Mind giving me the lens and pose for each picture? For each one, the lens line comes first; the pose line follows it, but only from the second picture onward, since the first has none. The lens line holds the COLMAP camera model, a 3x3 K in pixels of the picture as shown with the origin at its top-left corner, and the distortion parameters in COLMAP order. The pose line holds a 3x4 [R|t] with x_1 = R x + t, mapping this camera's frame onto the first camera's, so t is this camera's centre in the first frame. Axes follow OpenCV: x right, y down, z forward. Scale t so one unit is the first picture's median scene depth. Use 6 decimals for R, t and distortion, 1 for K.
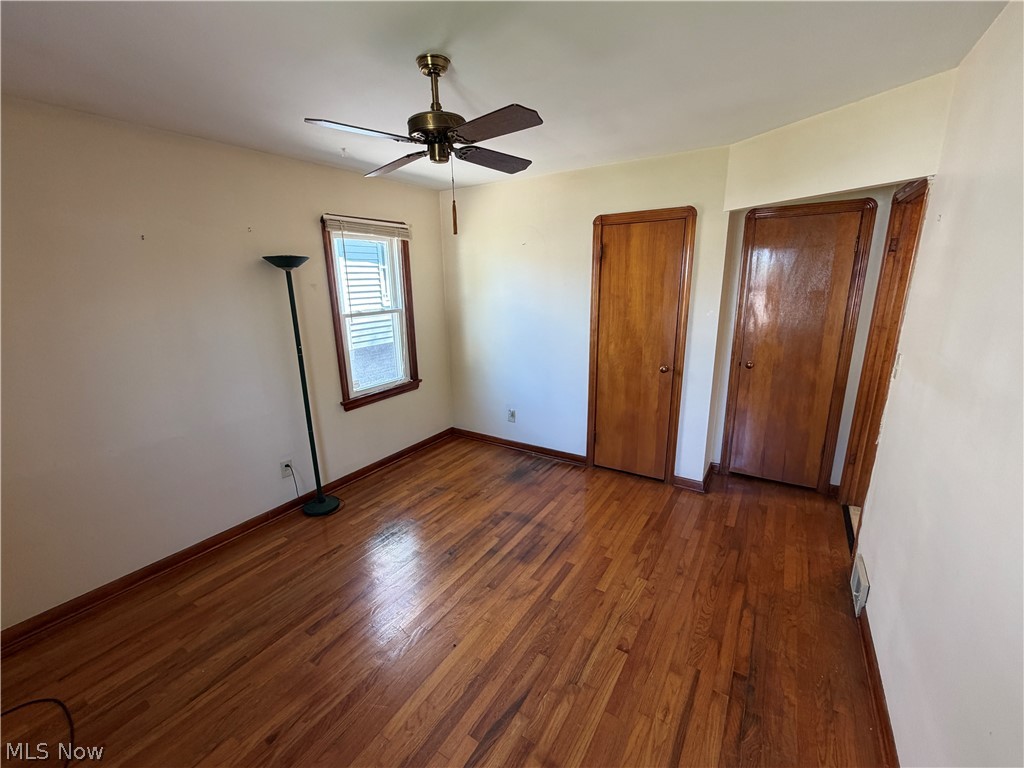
lens RADIAL K [[410.0, 0, 517.1], [0, 410.0, 382.5], [0, 0, 1]] dist [0.001577, 0.000016]
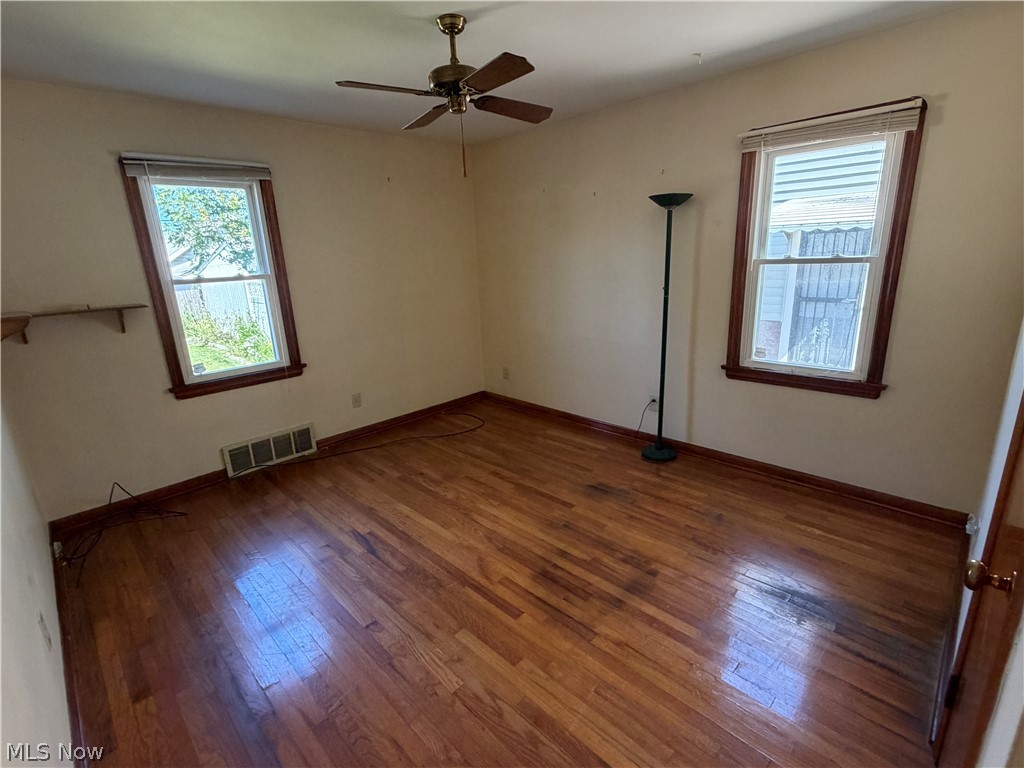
lens RADIAL K [[474.9, 0, 517.2], [0, 474.9, 380.9], [0, 0, 1]] dist [0.004052, -0.000053]
pose [[-0.187928, 0.284558, -0.940058, 0.756059], [-0.199173, 0.926185, 0.320175, -0.194887], [0.961776, 0.247404, -0.117380, 0.940939]]
